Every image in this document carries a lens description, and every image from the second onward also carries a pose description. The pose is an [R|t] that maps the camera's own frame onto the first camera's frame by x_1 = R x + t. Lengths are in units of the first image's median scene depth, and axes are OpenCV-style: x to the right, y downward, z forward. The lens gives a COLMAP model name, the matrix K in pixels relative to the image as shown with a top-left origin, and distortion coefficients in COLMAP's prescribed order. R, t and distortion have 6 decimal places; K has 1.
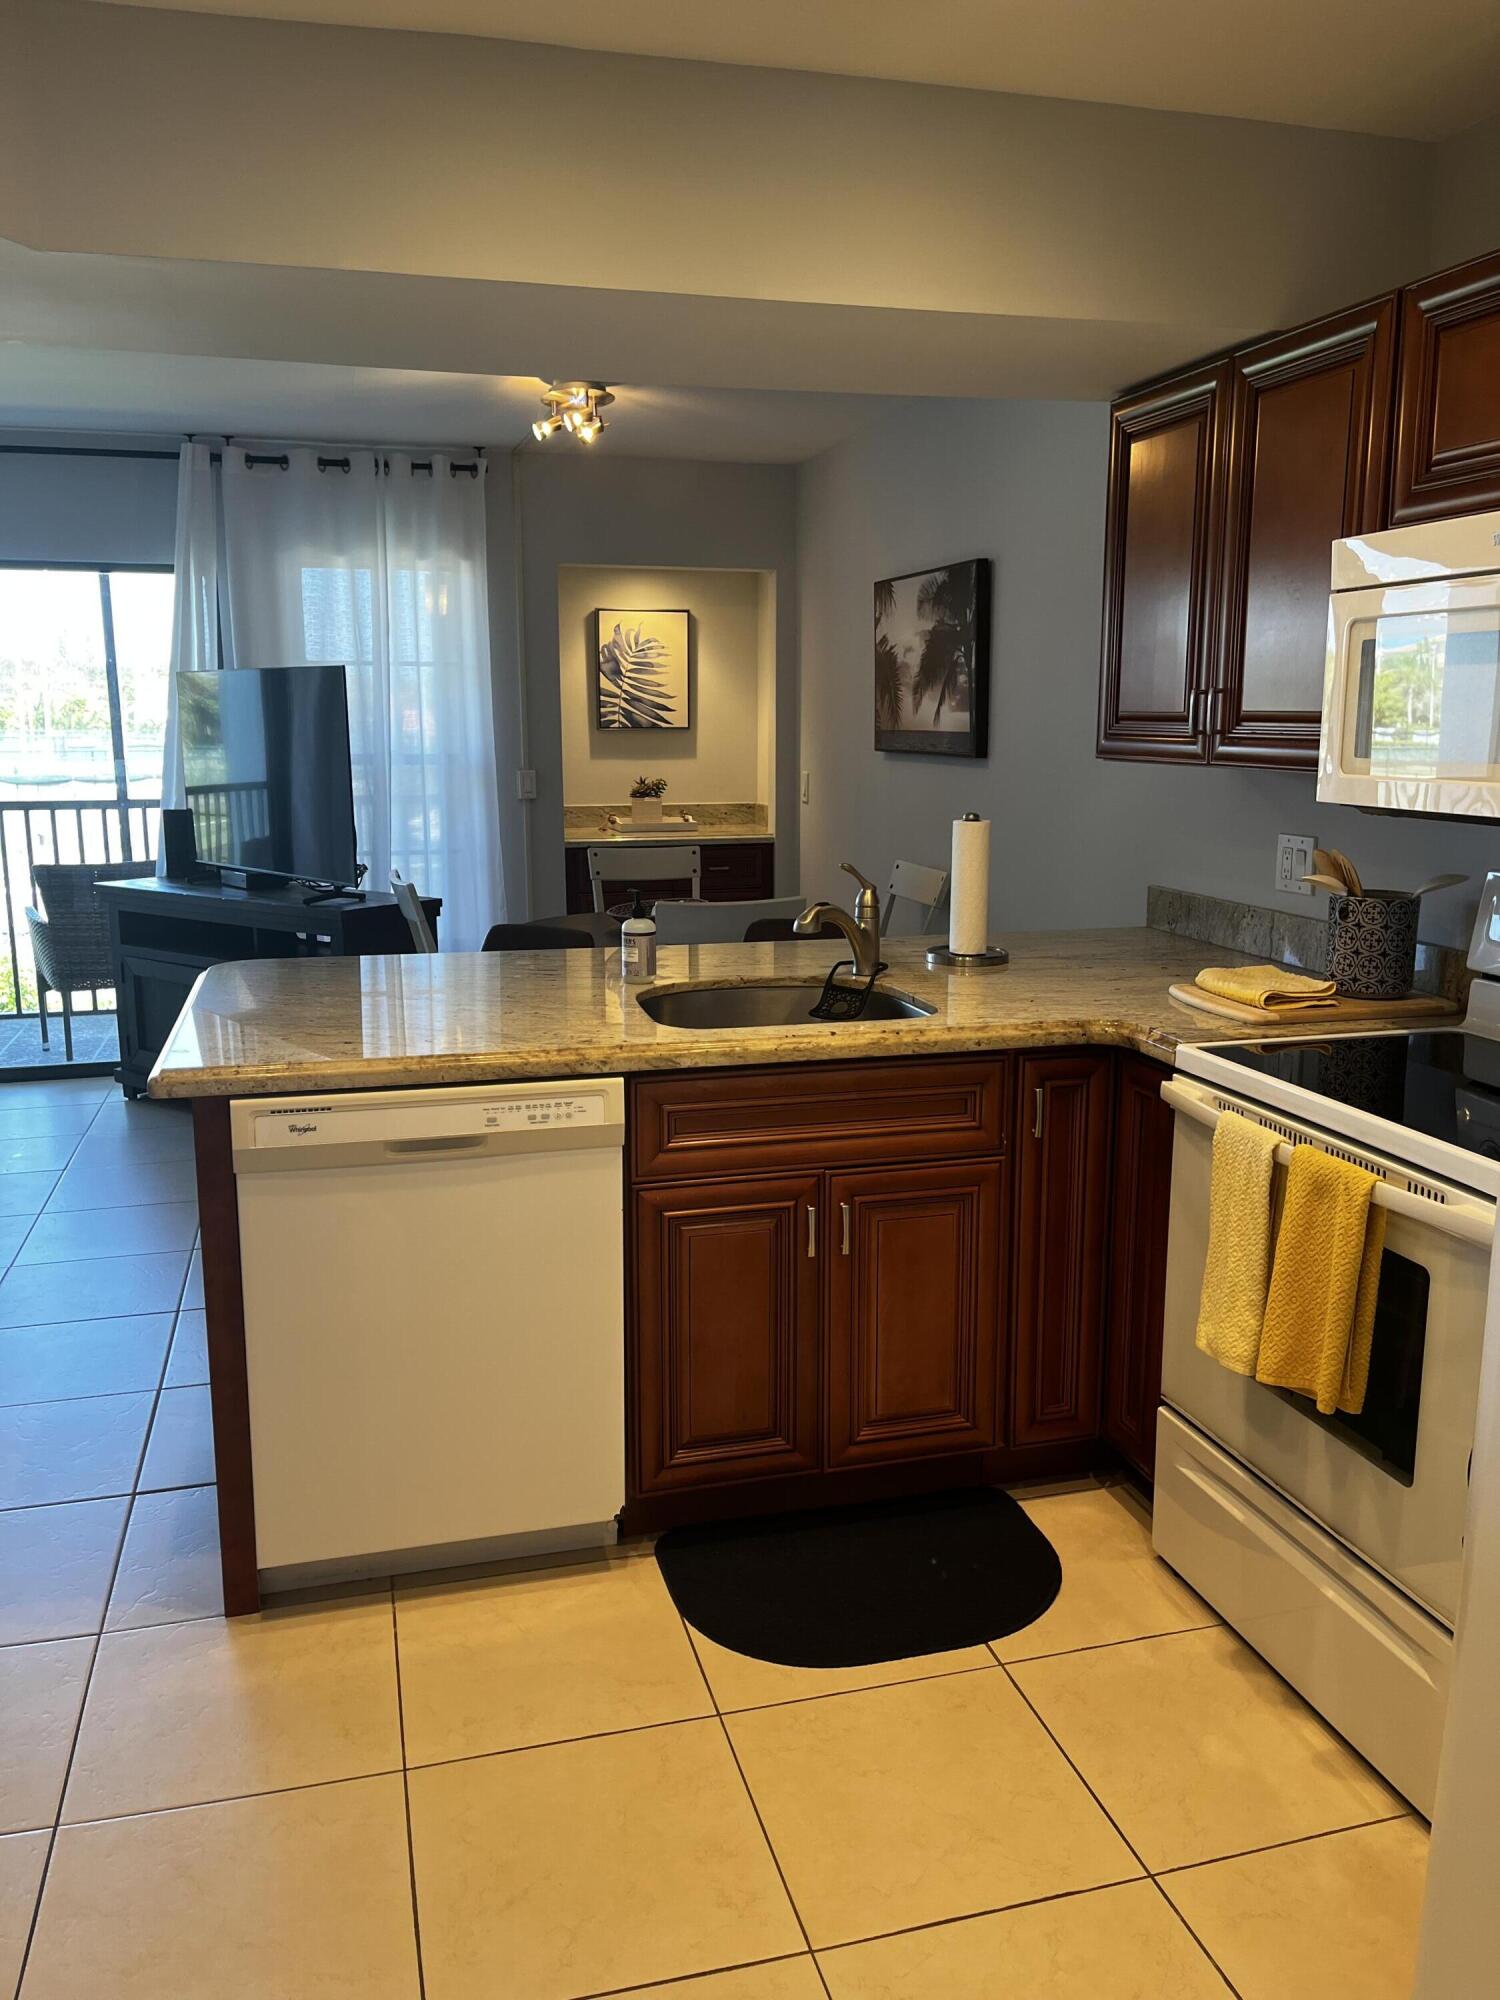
lens RADIAL K [[1514.1, 0, 744.8], [0, 1514.1, 996.4], [0, 0, 1]] dist [0.020426, -0.002309]
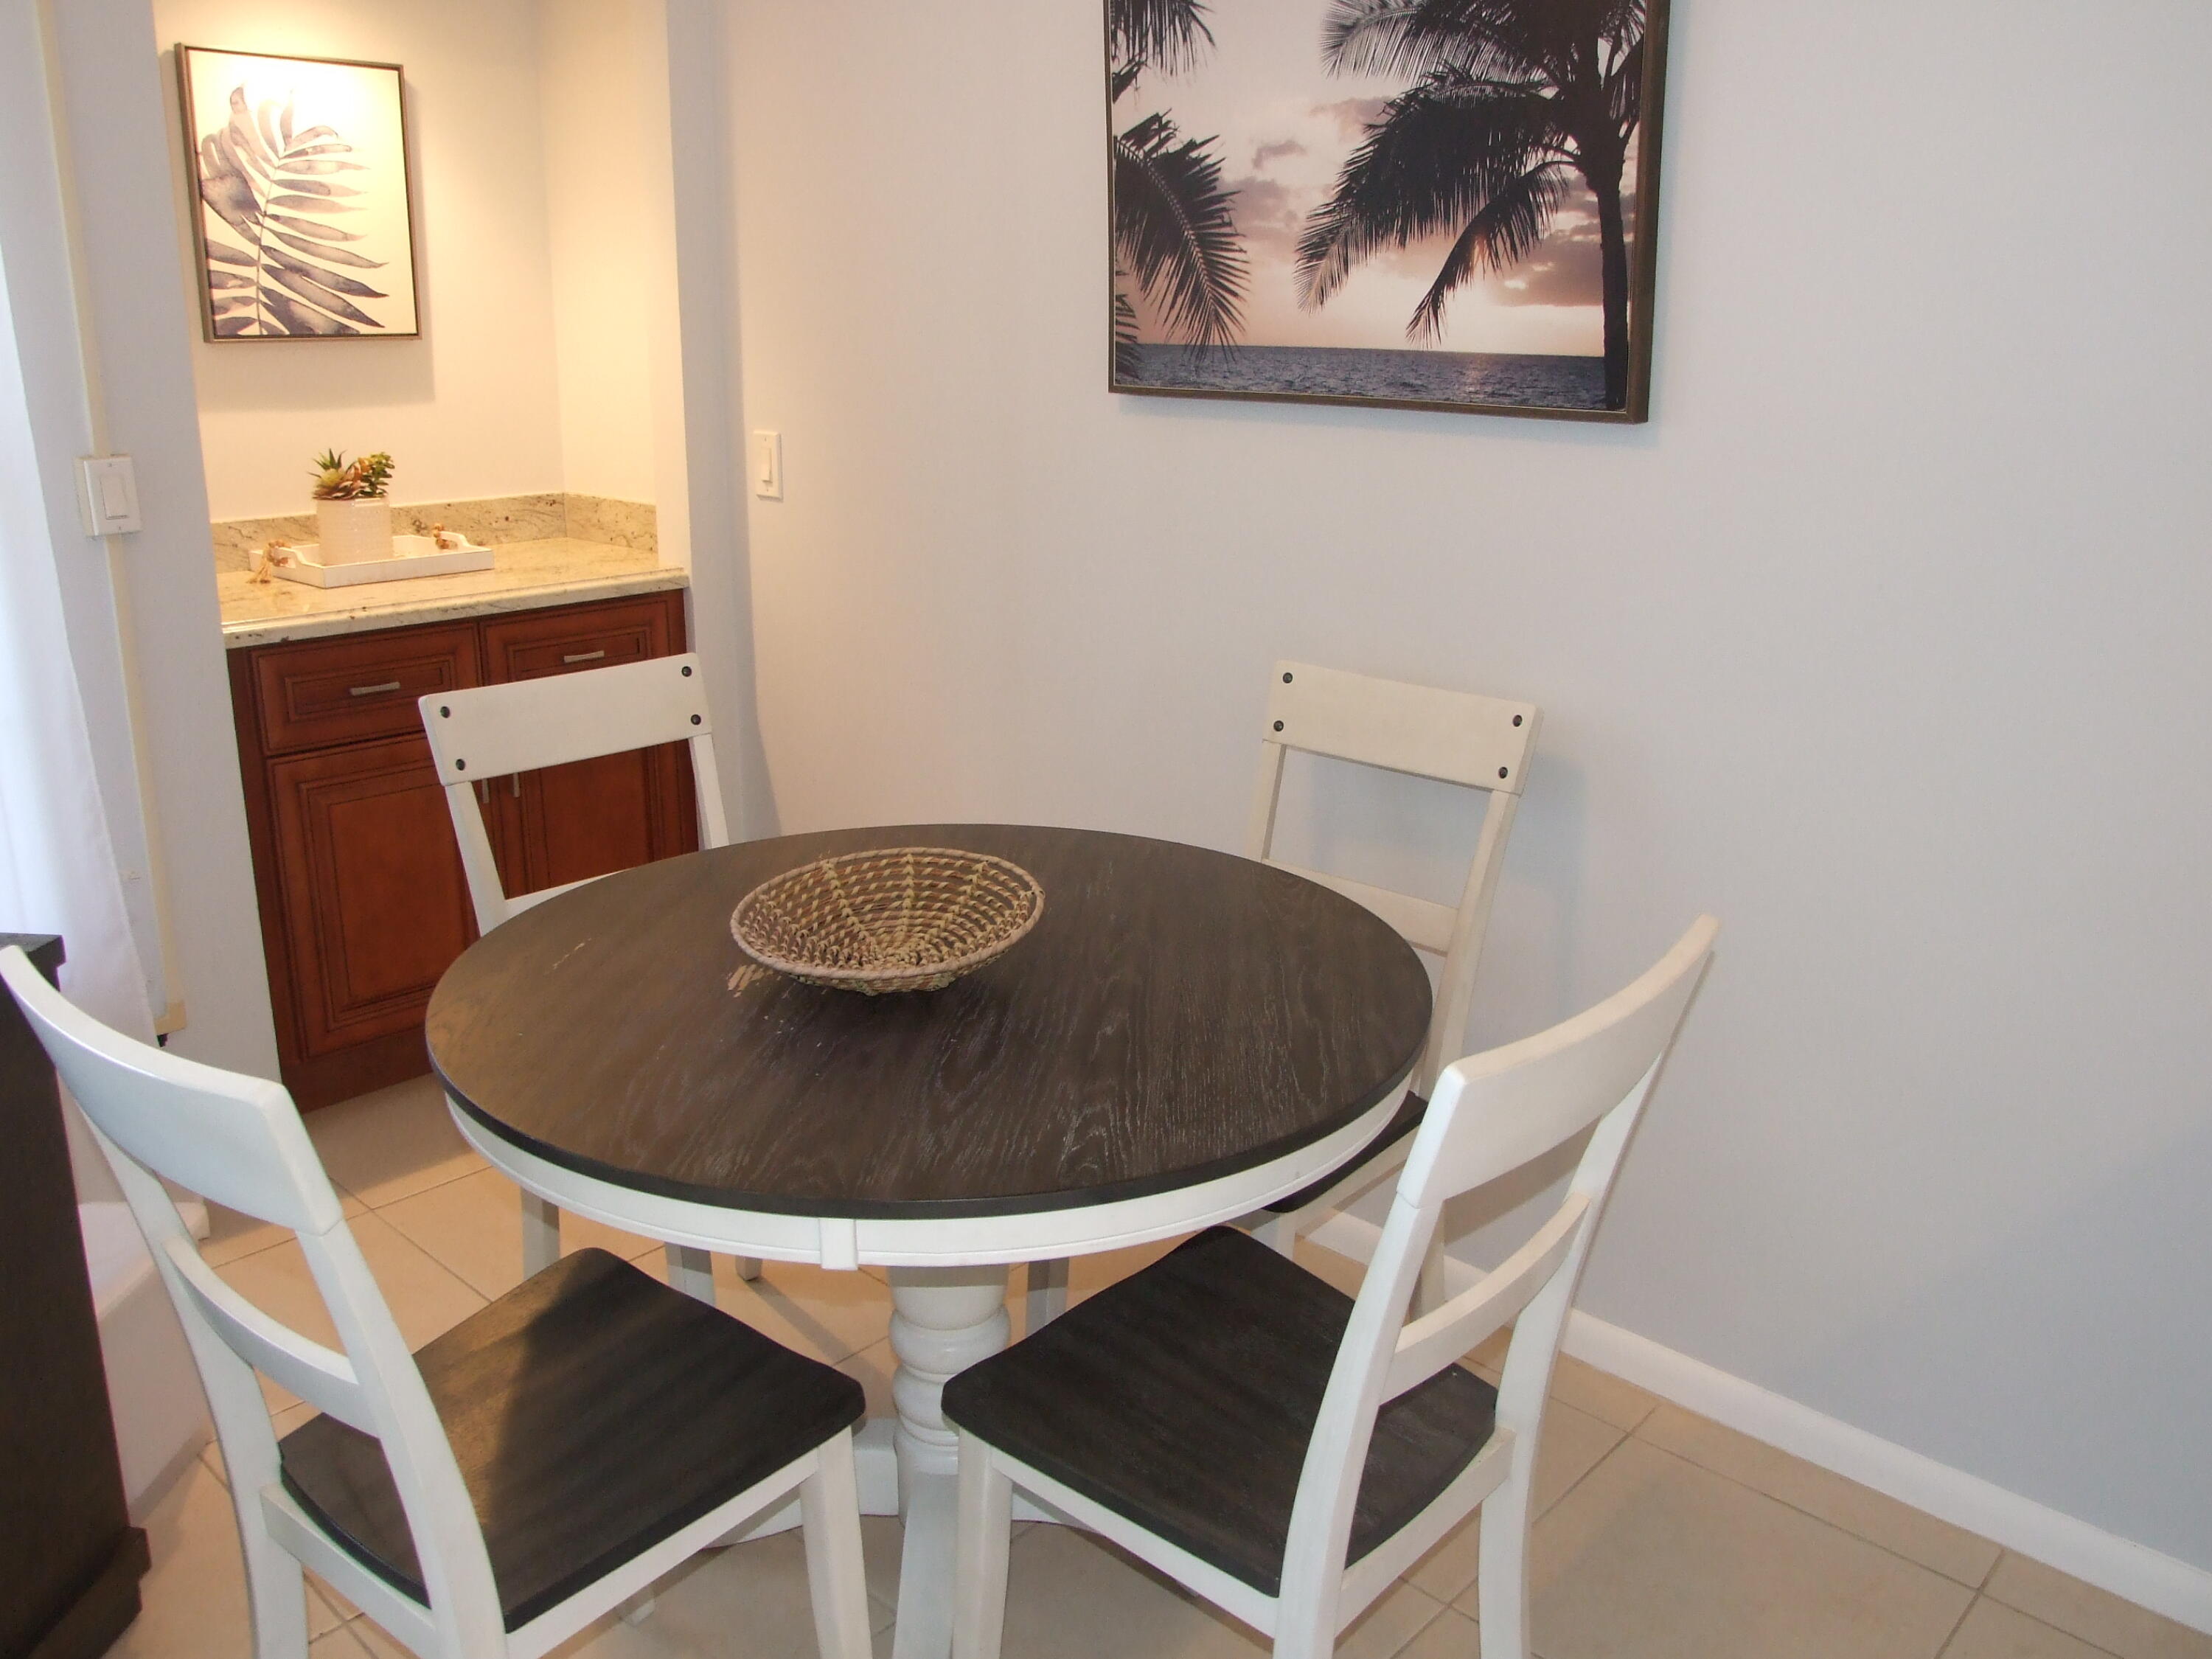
lens RADIAL K [[1811.3, 0, 1151.3], [0, 1811.3, 761.4], [0, 0, 1]] dist [-0.034499, 0.002242]
pose [[0.853948, -0.121859, 0.505889, -0.139380], [0.088871, 0.992063, 0.088953, -0.082003], [-0.512713, -0.031002, 0.858000, 0.439369]]
